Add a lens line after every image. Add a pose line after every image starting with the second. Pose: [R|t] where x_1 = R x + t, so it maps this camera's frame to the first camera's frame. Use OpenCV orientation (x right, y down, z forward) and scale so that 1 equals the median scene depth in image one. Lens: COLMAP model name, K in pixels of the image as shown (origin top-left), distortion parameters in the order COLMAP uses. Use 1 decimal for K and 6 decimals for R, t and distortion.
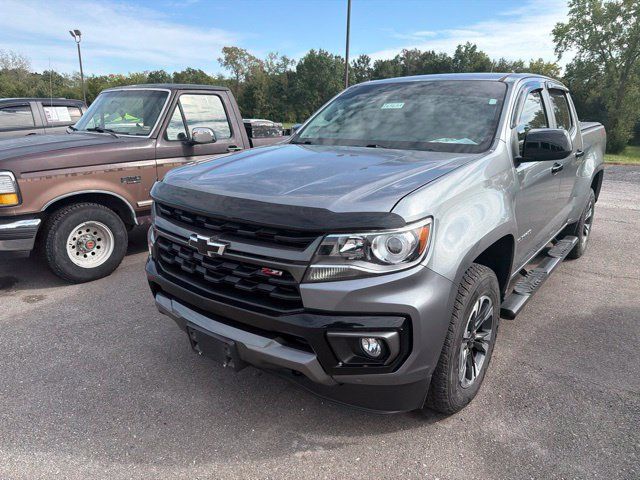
lens RADIAL K [[455.9, 0, 321.3], [0, 455.9, 238.9], [0, 0, 1]] dist [0.011579, -0.012209]
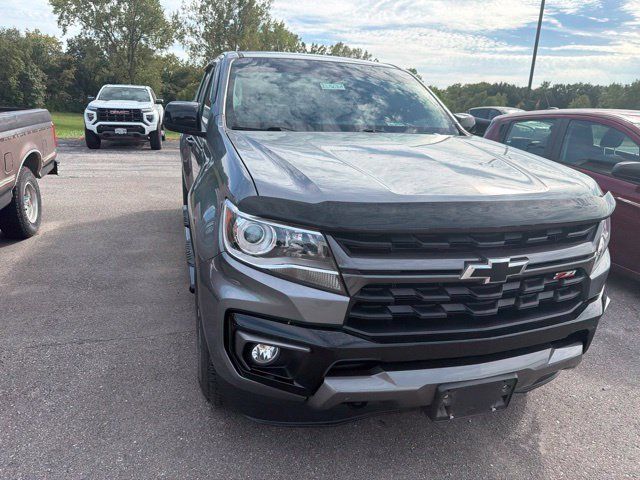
lens RADIAL K [[456.3, 0, 321.7], [0, 456.3, 237.4], [0, 0, 1]] dist [0.008838, -0.011768]
pose [[0.570049, -0.213846, 0.793294, -0.587256], [0.179310, 0.974640, 0.133881, -0.111694], [-0.801806, 0.065927, 0.593937, 0.452637]]
